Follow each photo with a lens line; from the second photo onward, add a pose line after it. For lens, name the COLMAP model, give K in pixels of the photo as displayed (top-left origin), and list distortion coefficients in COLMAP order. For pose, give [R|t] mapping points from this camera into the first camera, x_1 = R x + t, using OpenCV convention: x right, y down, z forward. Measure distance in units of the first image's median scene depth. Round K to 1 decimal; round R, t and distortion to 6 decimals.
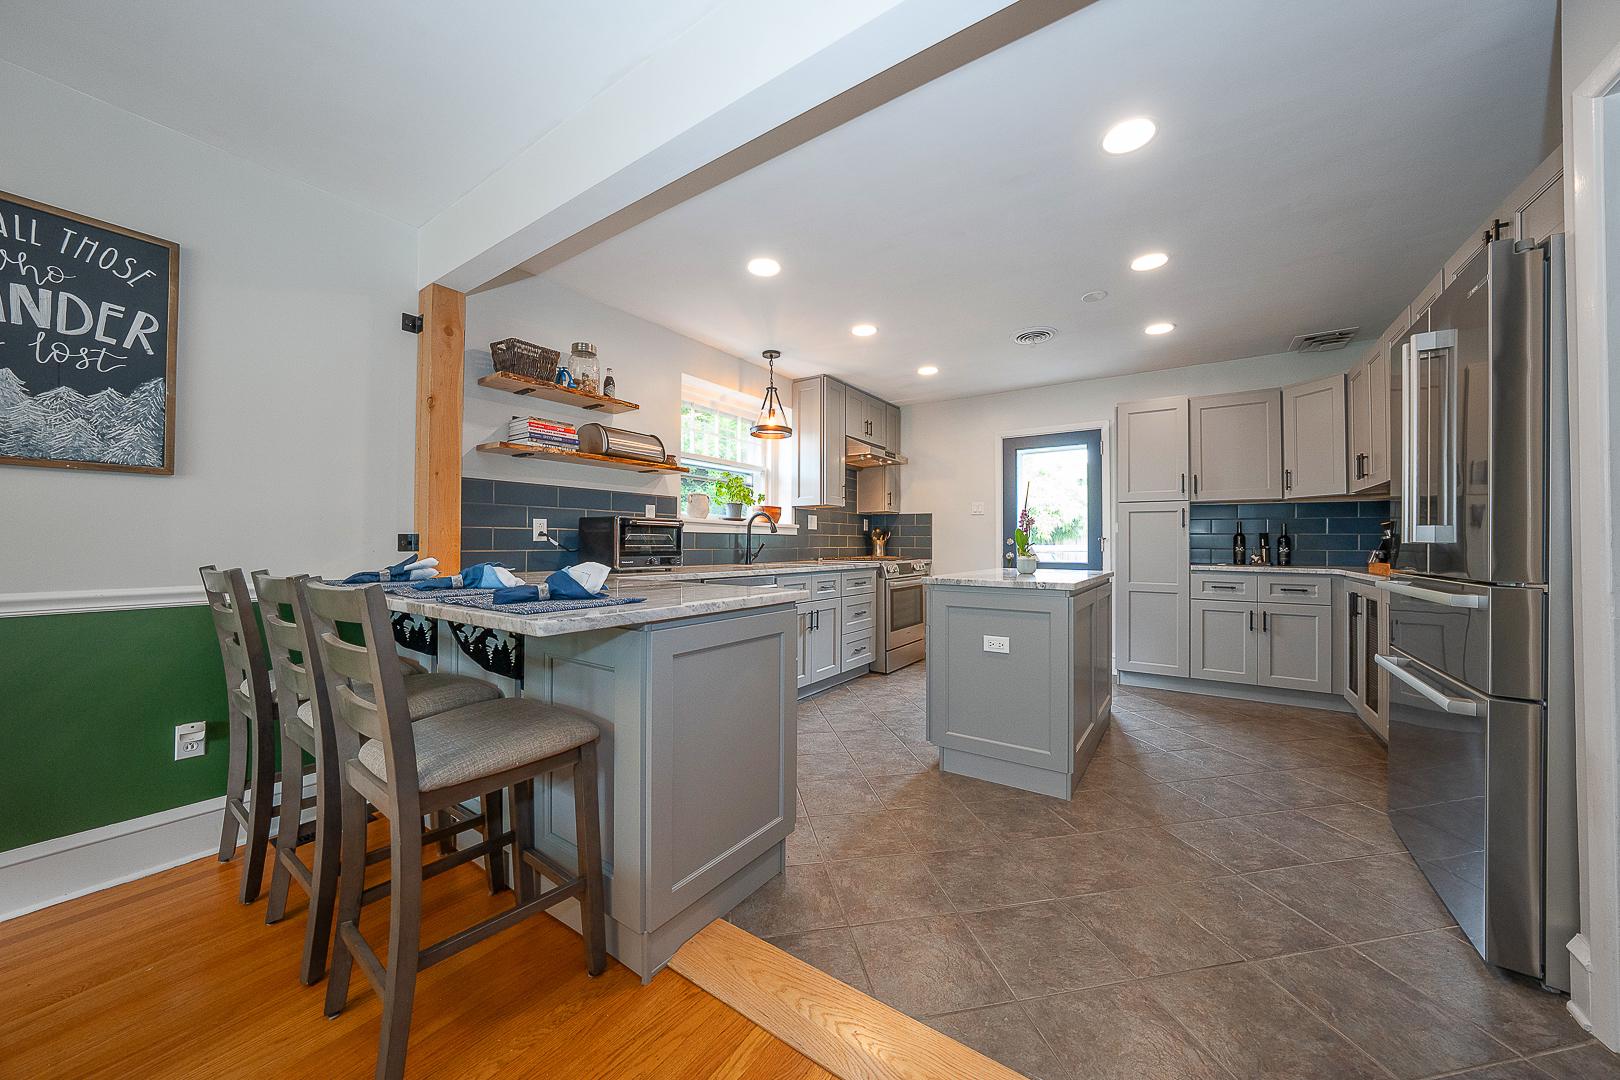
lens RADIAL K [[554.6, 0, 809.5], [0, 554.6, 534.4], [0, 0, 1]] dist [-0.029445, 0.005924]
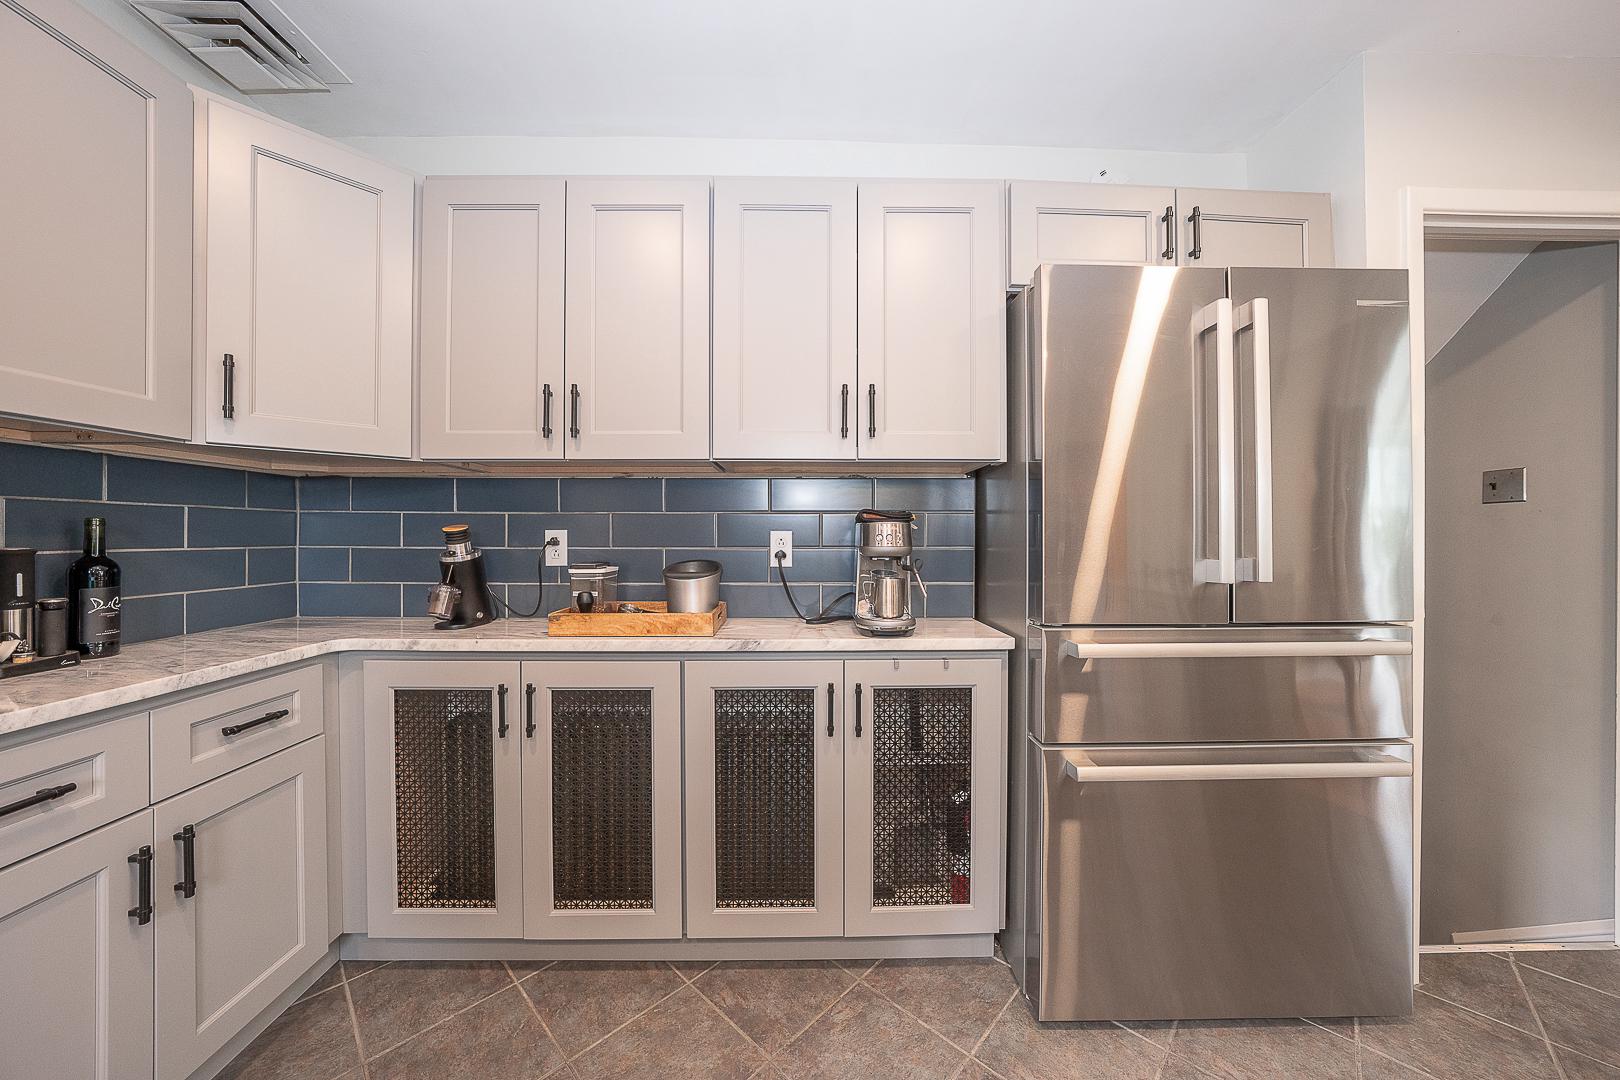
lens RADIAL K [[554.6, 0, 809.5], [0, 554.6, 534.4], [0, 0, 1]] dist [-0.029445, 0.005924]
pose [[-0.585440, -0.005726, 0.810696, 0.369752], [-0.014775, 0.999884, -0.003608, -0.015215], [-0.810581, -0.014090, -0.585457, 0.806623]]
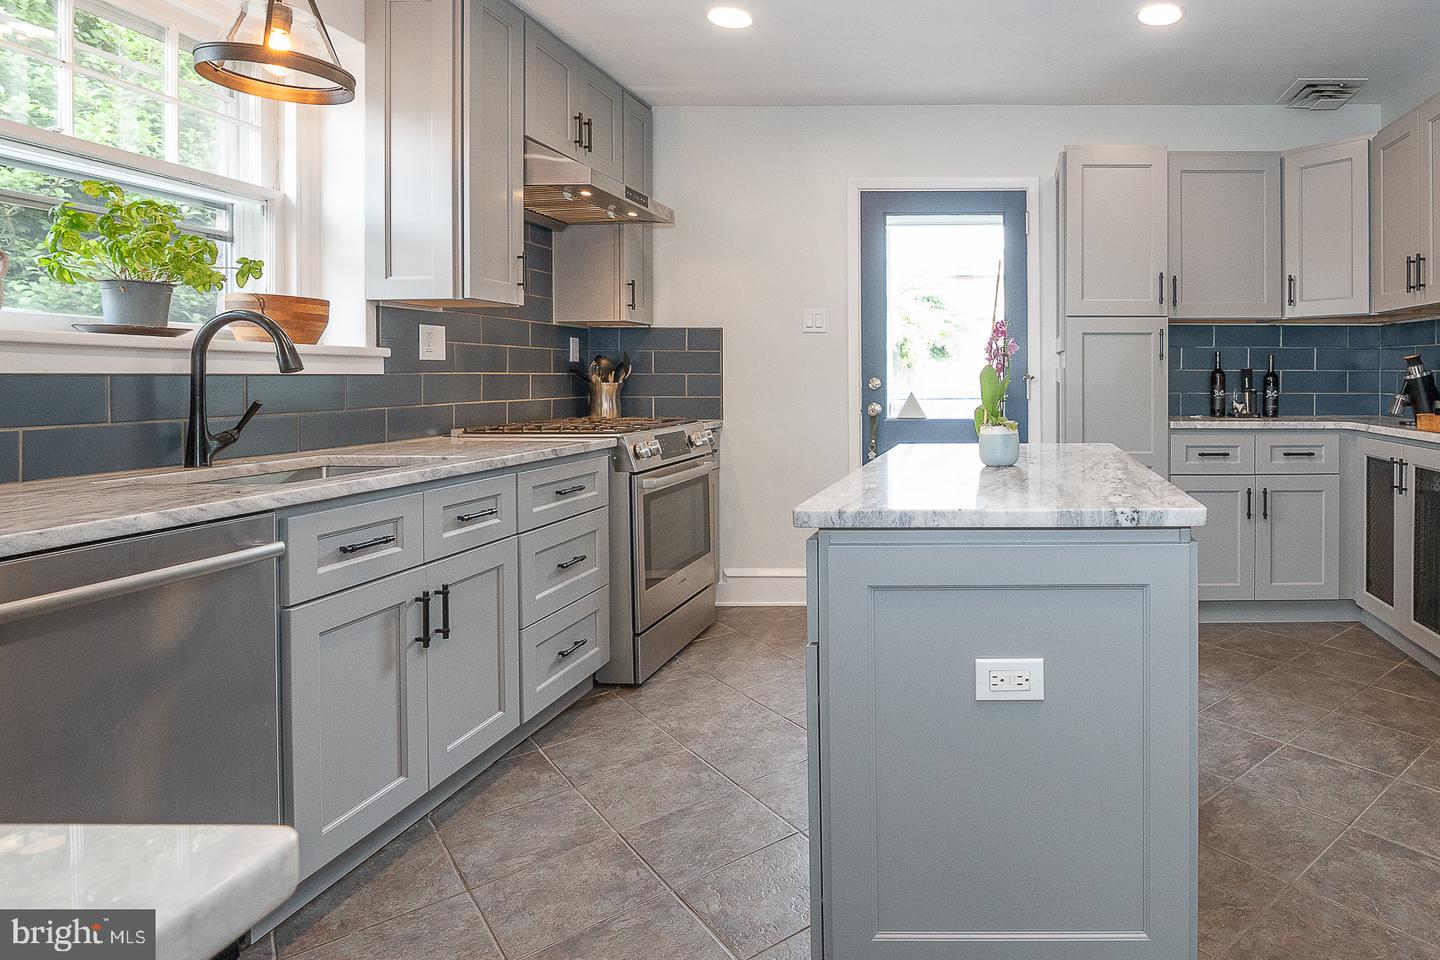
lens RADIAL K [[810.1, 0, 1006.4], [0, 810.1, 382.3], [0, 0, 1]] dist [-0.027105, 0.003140]
pose [[0.818872, -0.012085, 0.573849, 0.016066], [-0.001857, 0.999717, 0.023702, -0.008747], [-0.573973, -0.020475, 0.818618, 0.340792]]
